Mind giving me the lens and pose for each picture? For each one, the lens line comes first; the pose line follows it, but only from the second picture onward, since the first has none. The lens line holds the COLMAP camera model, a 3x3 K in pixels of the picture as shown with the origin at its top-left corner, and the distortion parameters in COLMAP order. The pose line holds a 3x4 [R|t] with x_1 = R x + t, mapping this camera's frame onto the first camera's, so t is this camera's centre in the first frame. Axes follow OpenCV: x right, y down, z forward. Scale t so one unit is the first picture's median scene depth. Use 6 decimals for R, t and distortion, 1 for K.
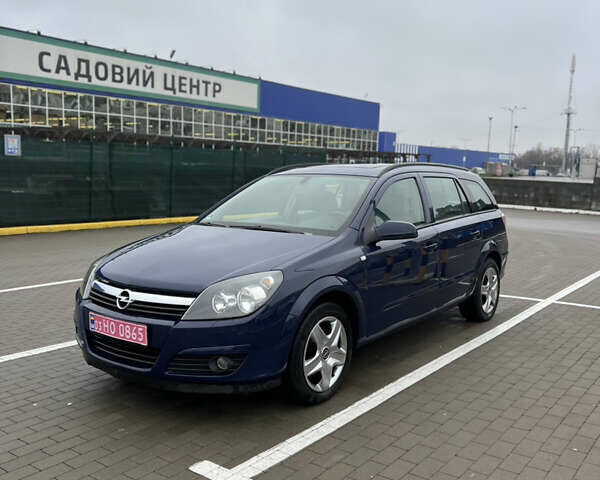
lens RADIAL K [[605.7, 0, 300.0], [0, 605.7, 240.0], [0, 0, 1]] dist [0.117345, -0.224274]
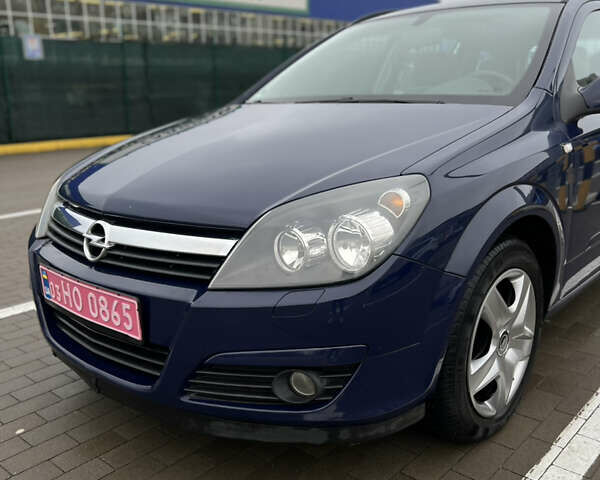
lens RADIAL K [[605.7, 0, 300.0], [0, 605.7, 240.0], [0, 0, 1]] dist [0.117345, -0.224274]
pose [[0.996169, -0.015559, -0.086049, -0.075882], [0.027189, 0.990378, 0.135690, 0.031171], [0.083110, -0.137510, 0.987008, 0.488575]]
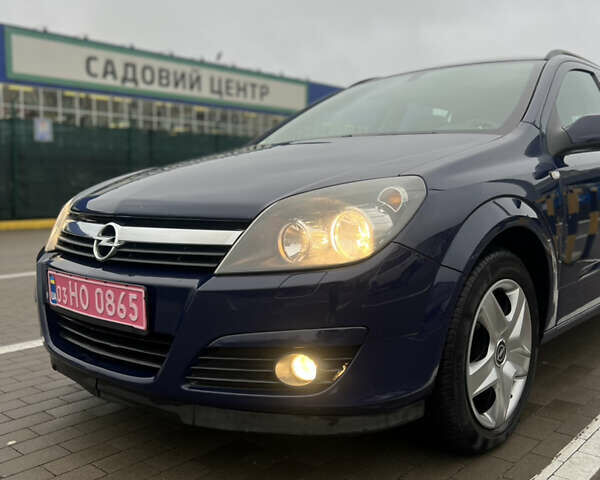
lens RADIAL K [[605.7, 0, 300.0], [0, 605.7, 240.0], [0, 0, 1]] dist [0.117345, -0.224274]
pose [[0.997019, -0.009334, -0.076590, -0.080529], [0.007970, 0.999805, -0.018095, 0.098623], [0.076744, 0.017431, 0.996898, 0.465001]]
